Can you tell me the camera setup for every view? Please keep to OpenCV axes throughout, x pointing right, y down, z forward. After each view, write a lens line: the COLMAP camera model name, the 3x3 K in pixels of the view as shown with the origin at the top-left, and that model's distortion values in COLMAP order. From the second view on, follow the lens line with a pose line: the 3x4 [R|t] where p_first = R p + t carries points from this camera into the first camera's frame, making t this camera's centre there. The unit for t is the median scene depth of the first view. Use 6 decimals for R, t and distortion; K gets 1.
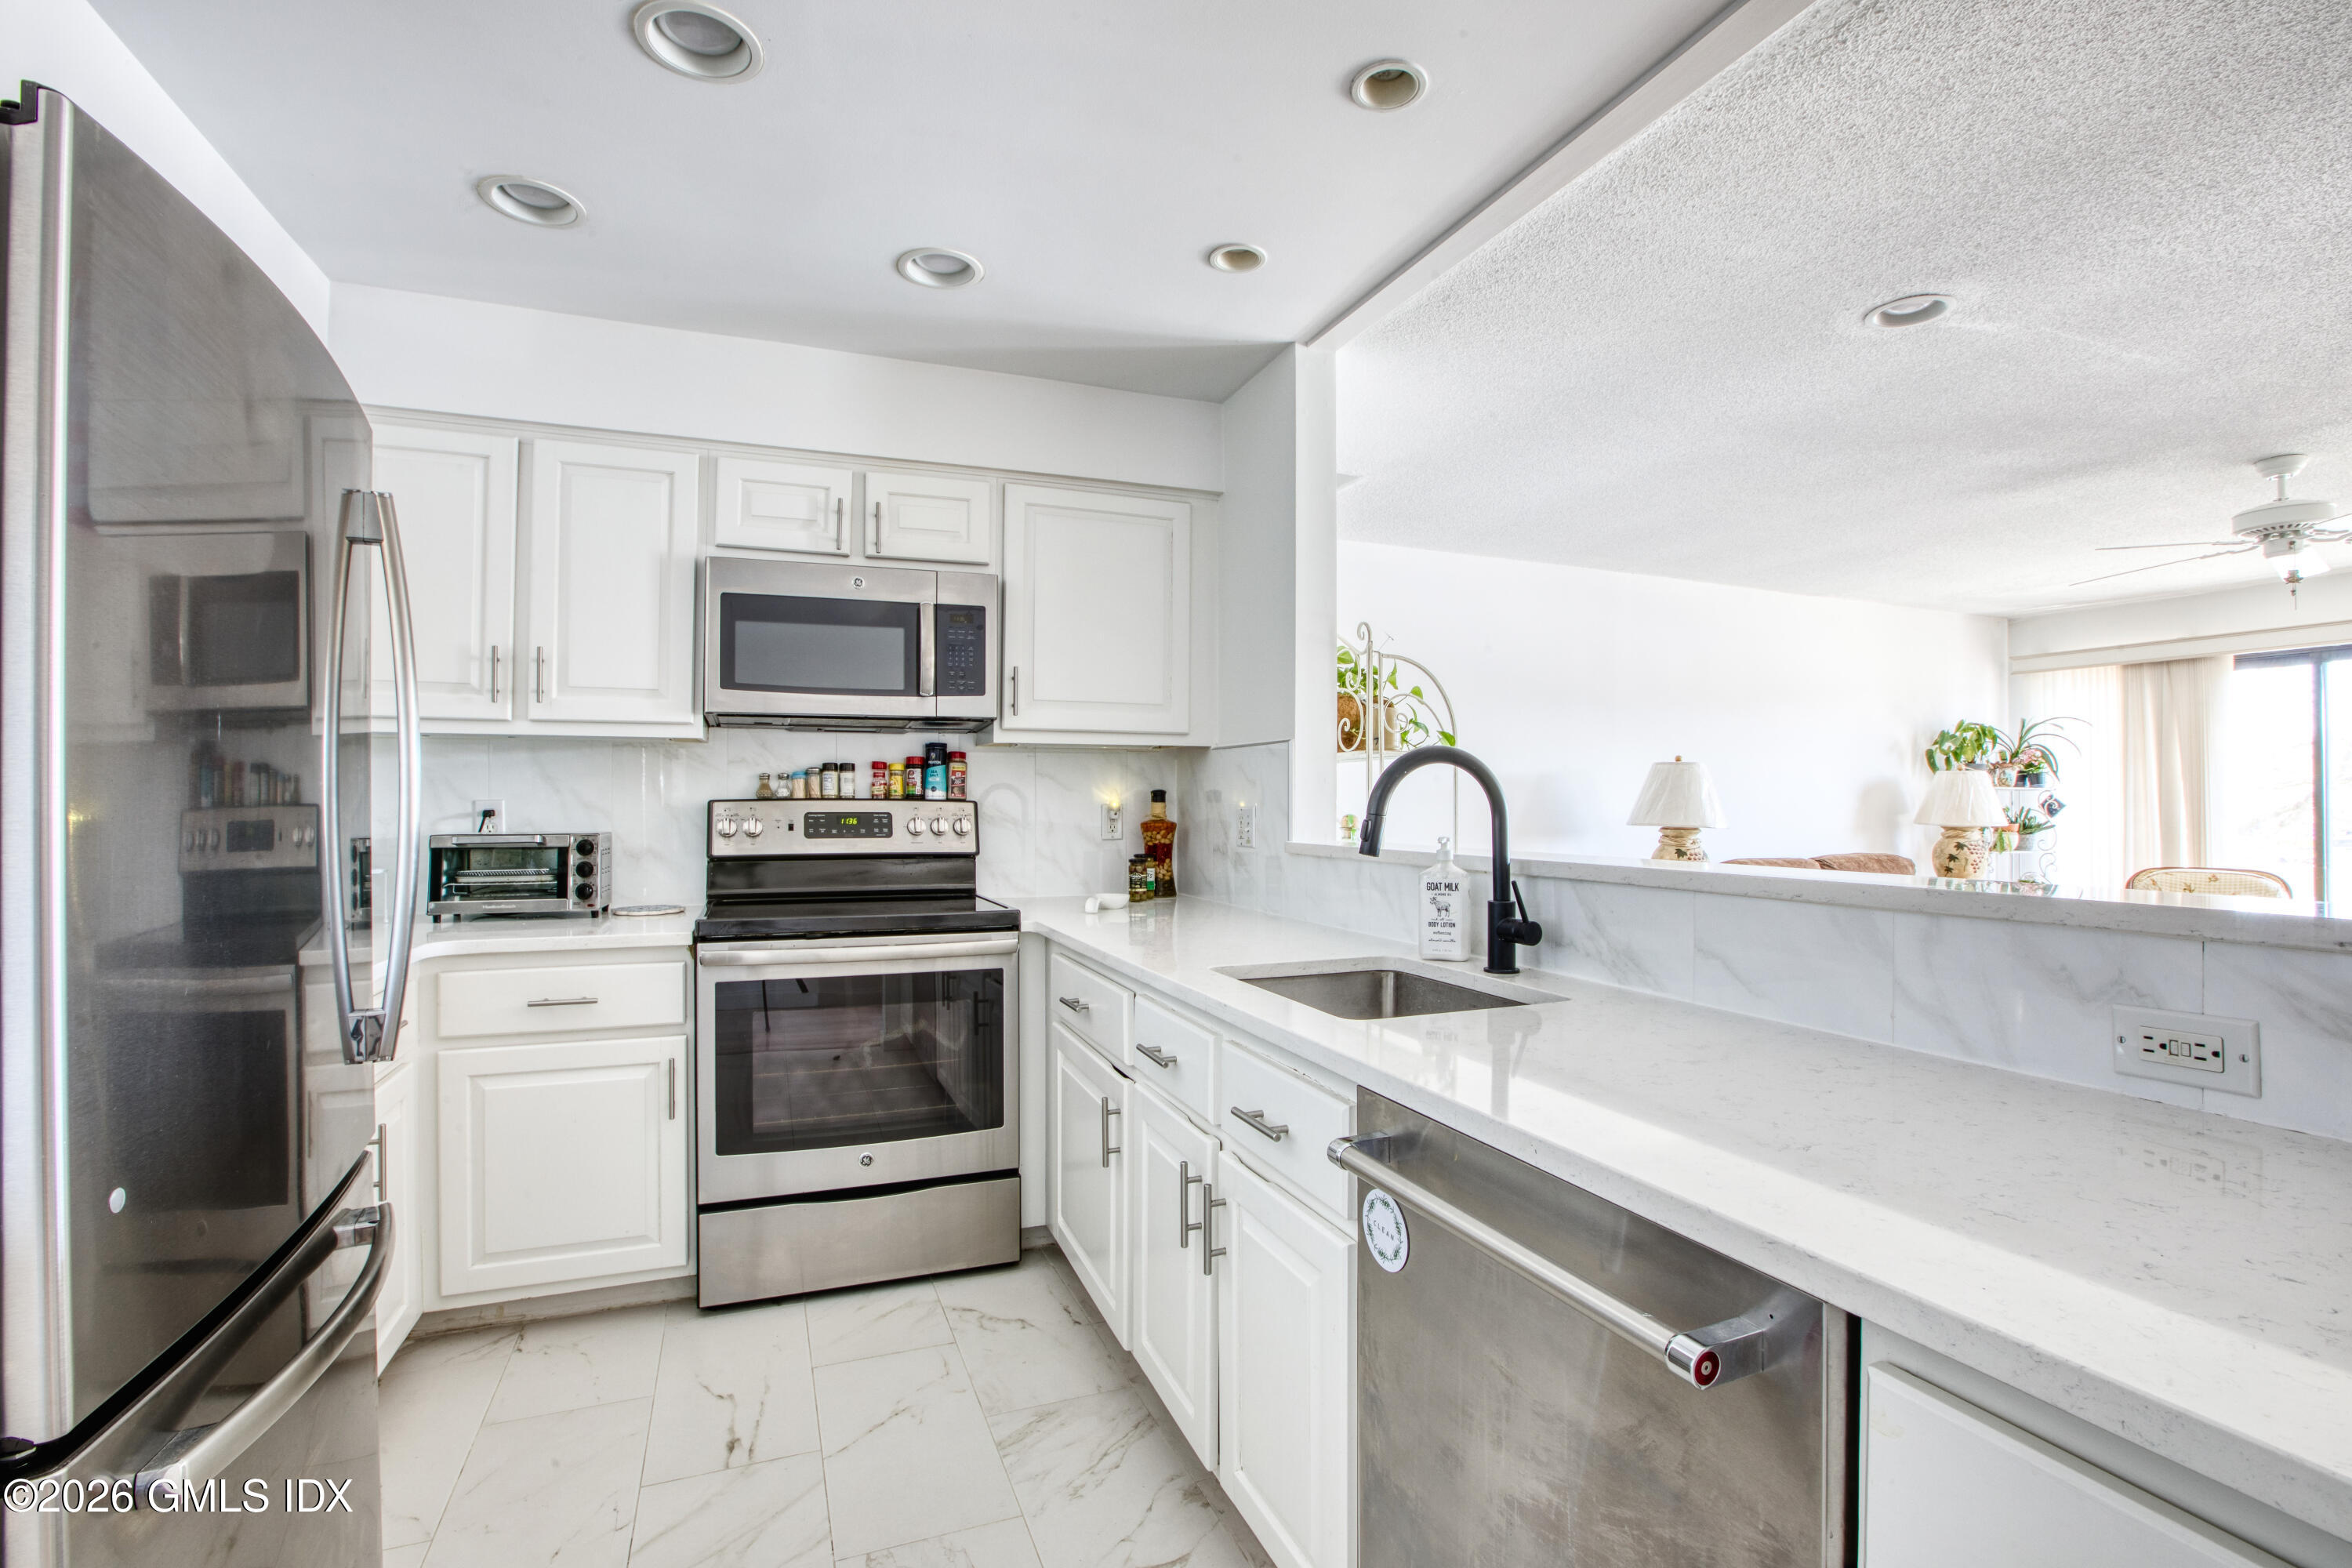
lens RADIAL K [[1075.0, 0, 1181.0], [0, 1075.0, 784.6], [0, 0, 1]] dist [-0.036331, 0.010020]
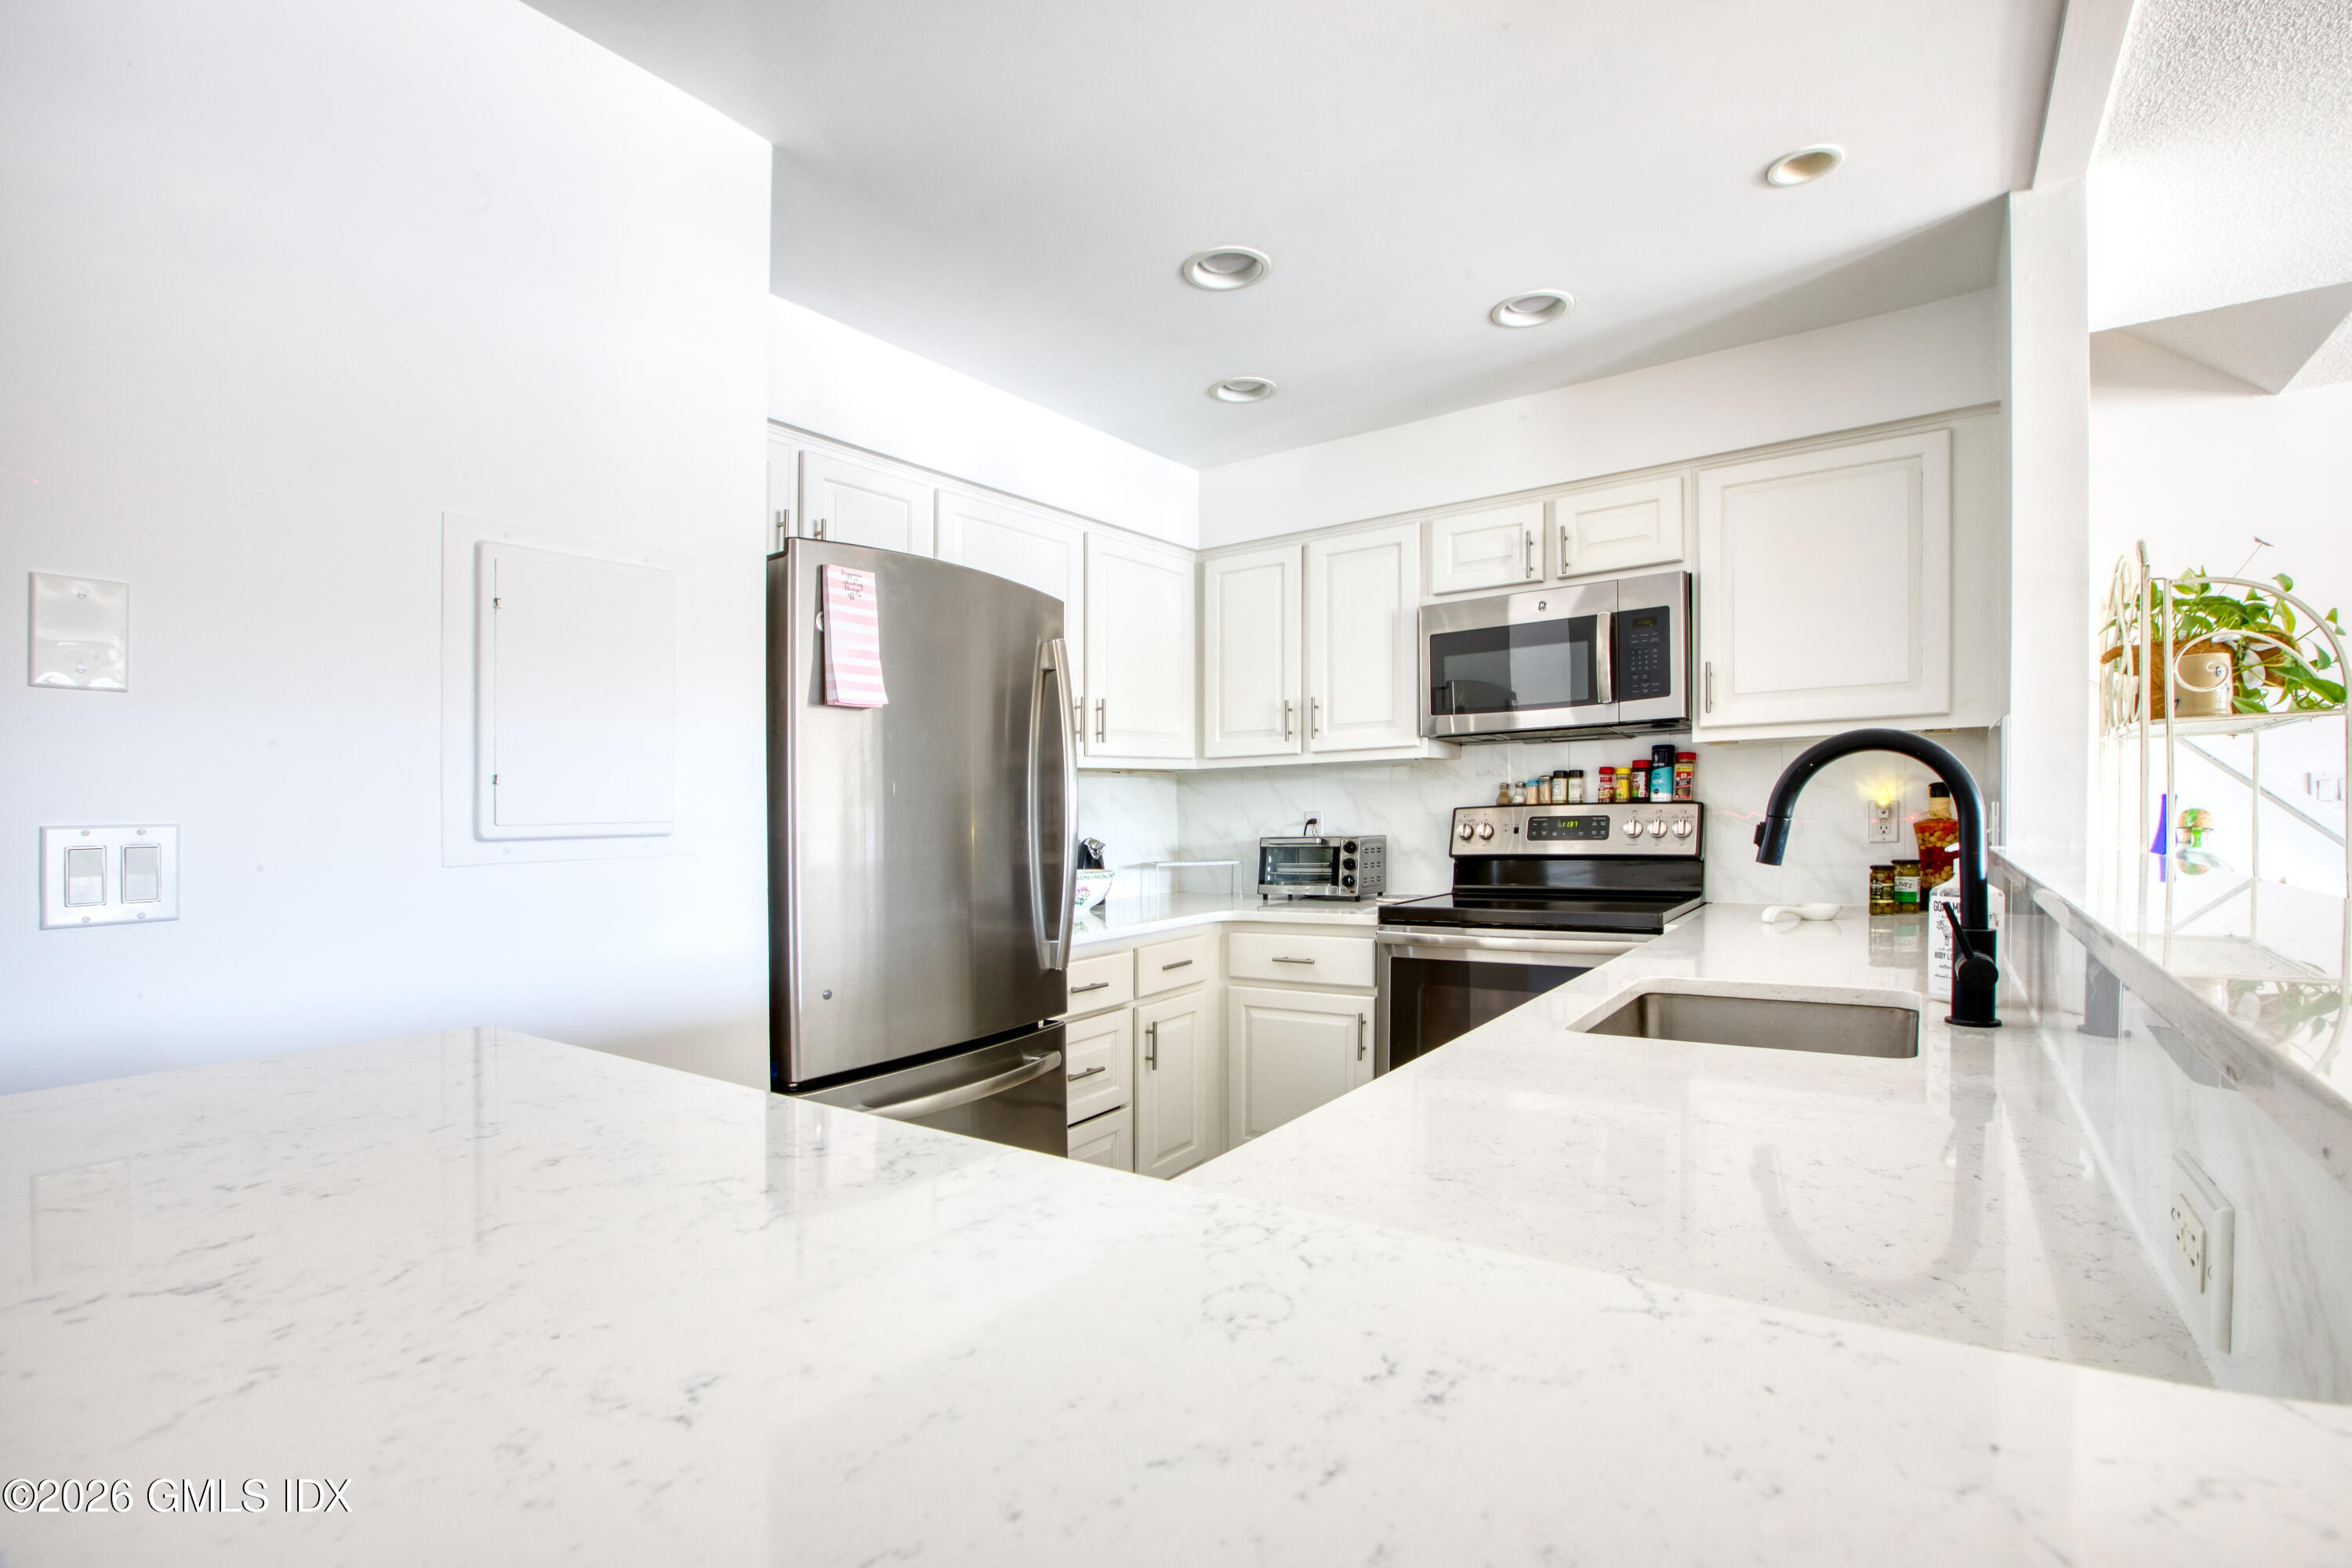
lens RADIAL K [[1075.0, 0, 1201.3], [0, 1075.0, 796.4], [0, 0, 1]] dist [-0.036331, 0.010020]
pose [[0.583064, -0.028818, -0.811915, 0.356229], [0.038112, 0.999241, -0.008098, 0.000687], [0.811532, -0.026222, 0.583719, 0.076989]]
